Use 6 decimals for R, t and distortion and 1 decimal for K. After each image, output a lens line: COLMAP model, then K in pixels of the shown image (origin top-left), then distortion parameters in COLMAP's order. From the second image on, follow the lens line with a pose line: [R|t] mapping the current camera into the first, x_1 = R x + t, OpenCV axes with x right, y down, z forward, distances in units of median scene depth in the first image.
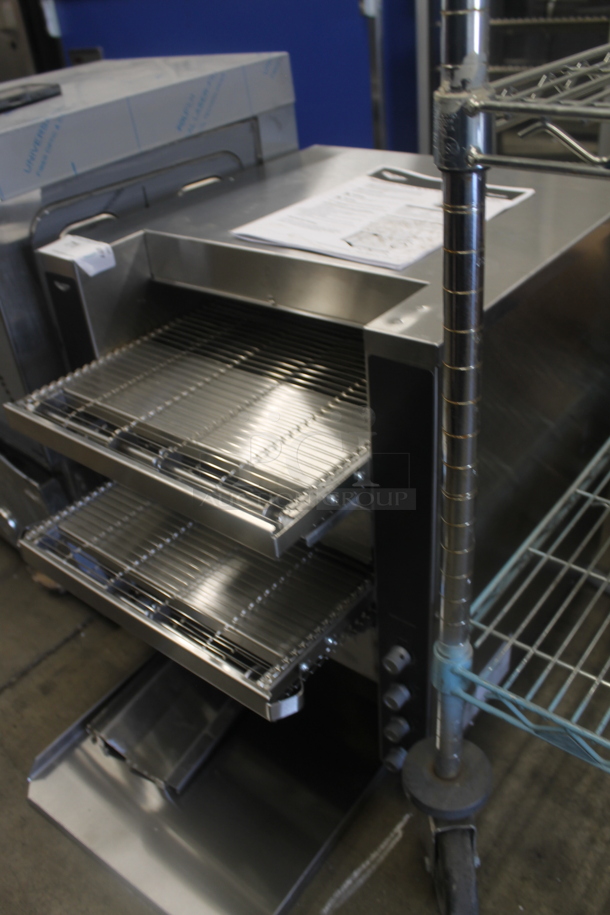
lens RADIAL K [[749.3, 0, 305.0], [0, 749.3, 457.5], [0, 0, 1]] dist [-0.071661, 0.003148]
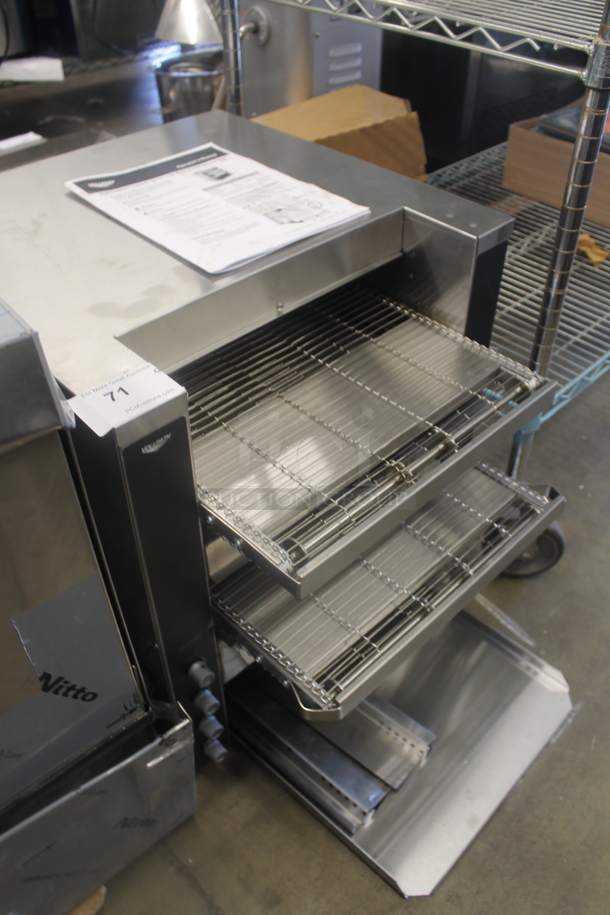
lens RADIAL K [[749.3, 0, 305.0], [0, 749.3, 457.5], [0, 0, 1]] dist [-0.071661, 0.003148]
pose [[0.145668, -0.605077, 0.782728, -0.845623], [0.548578, 0.707800, 0.445064, -0.447457], [-0.823313, 0.364555, 0.435035, 0.564919]]
